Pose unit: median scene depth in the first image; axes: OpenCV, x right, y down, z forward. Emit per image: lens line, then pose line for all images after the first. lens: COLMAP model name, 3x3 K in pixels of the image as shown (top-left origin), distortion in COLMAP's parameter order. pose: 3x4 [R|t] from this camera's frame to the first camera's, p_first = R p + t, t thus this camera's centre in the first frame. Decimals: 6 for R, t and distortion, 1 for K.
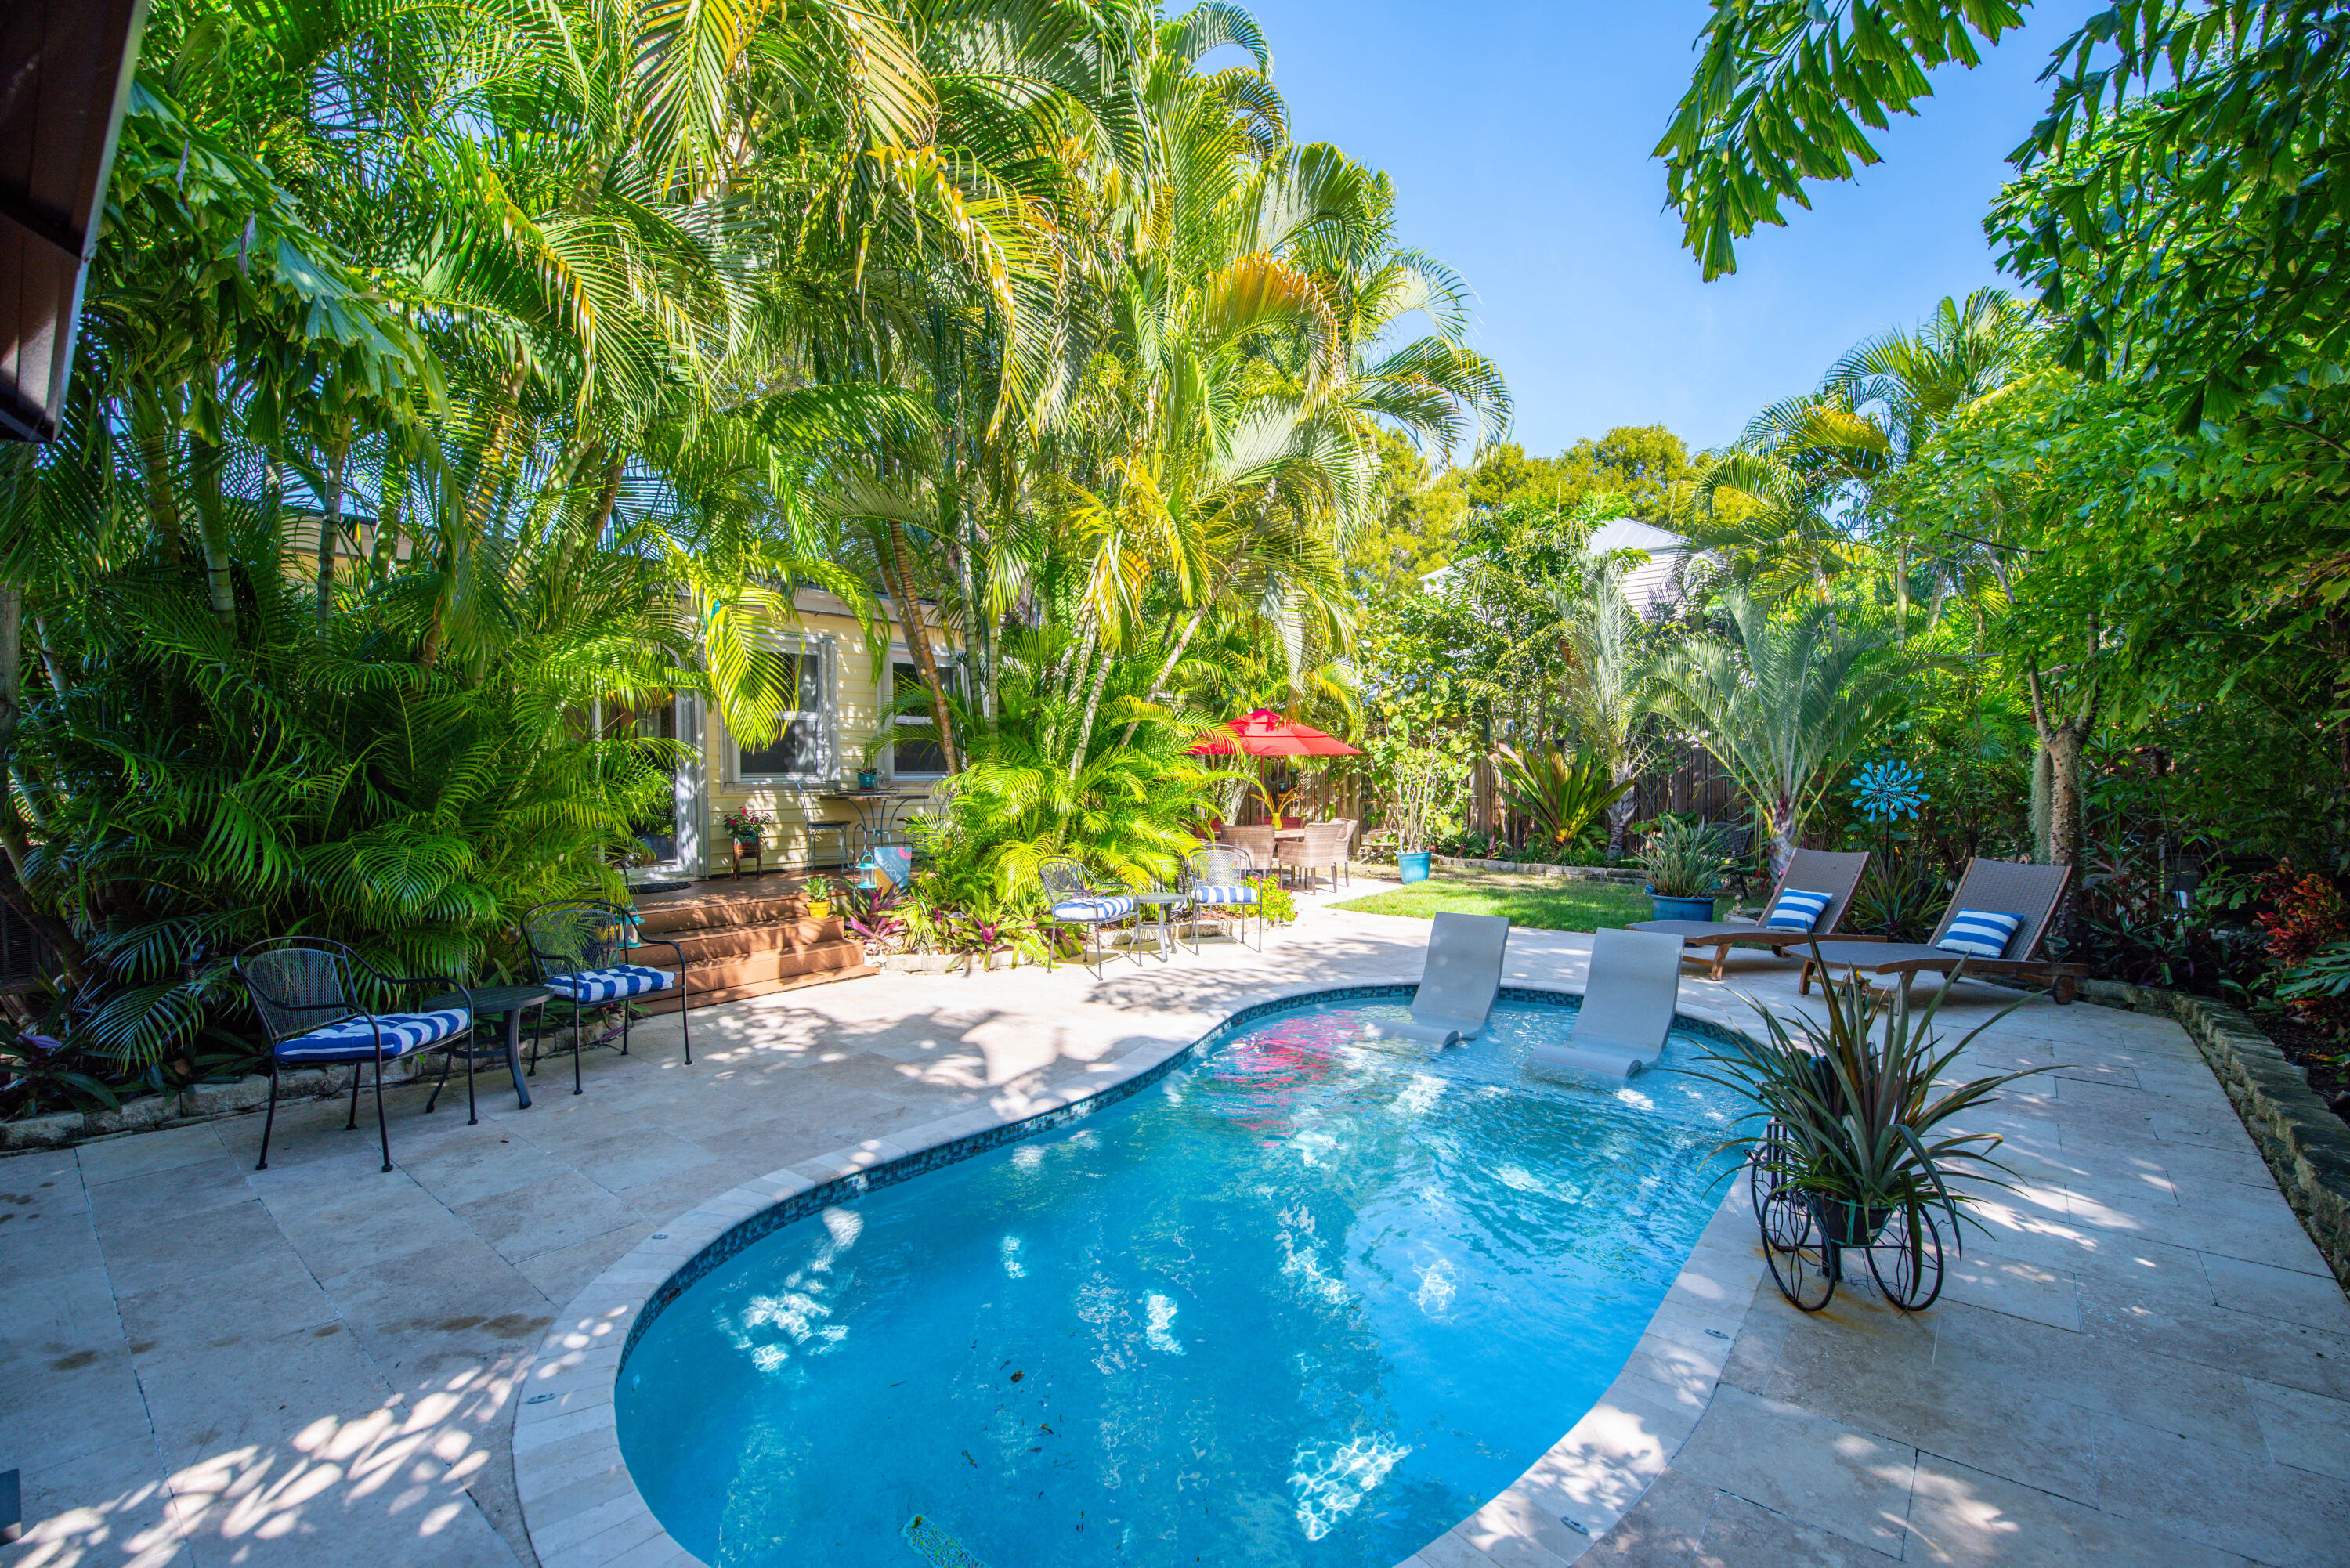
lens RADIAL K [[974.7, 0, 1190.3], [0, 974.7, 791.2], [0, 0, 1]] dist [-0.012987, -0.002513]
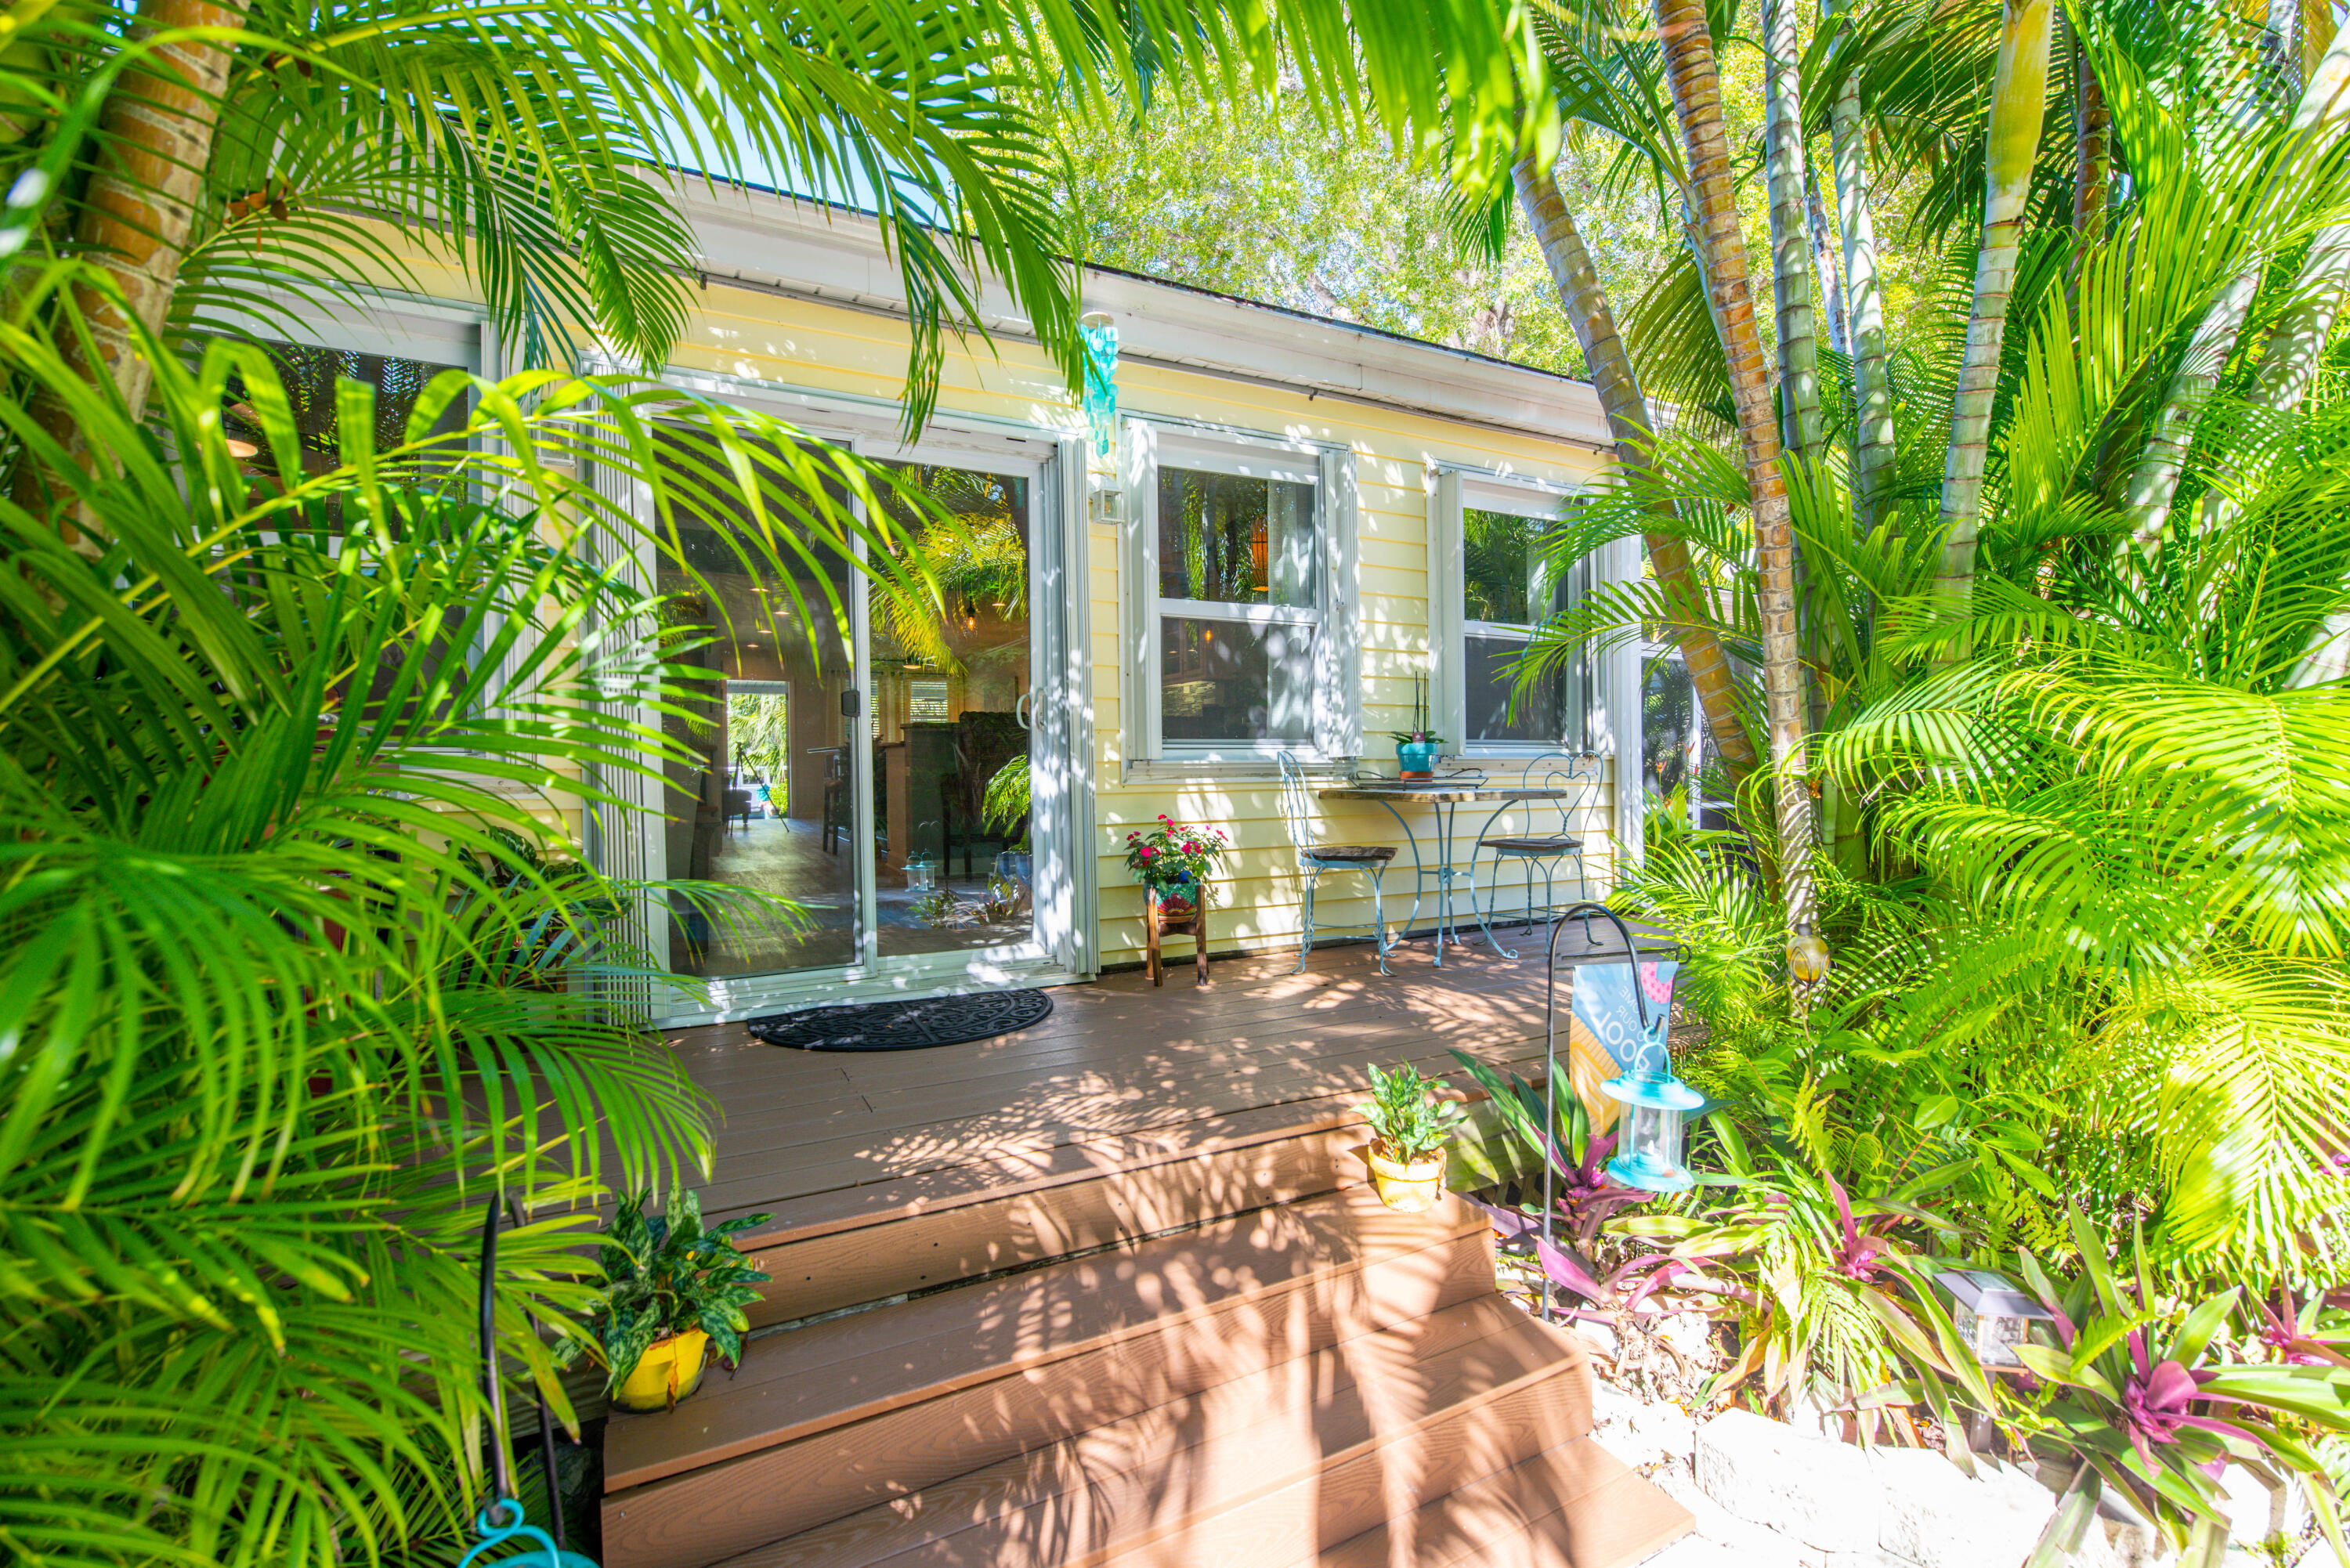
lens RADIAL K [[974.7, 0, 1168.1], [0, 974.7, 781.5], [0, 0, 1]] dist [-0.012987, -0.002513]
pose [[0.914856, 0.010169, -0.403651, -0.271361], [-0.005845, 0.999912, 0.011941, -0.004753], [0.403737, -0.008565, 0.914835, 0.574981]]
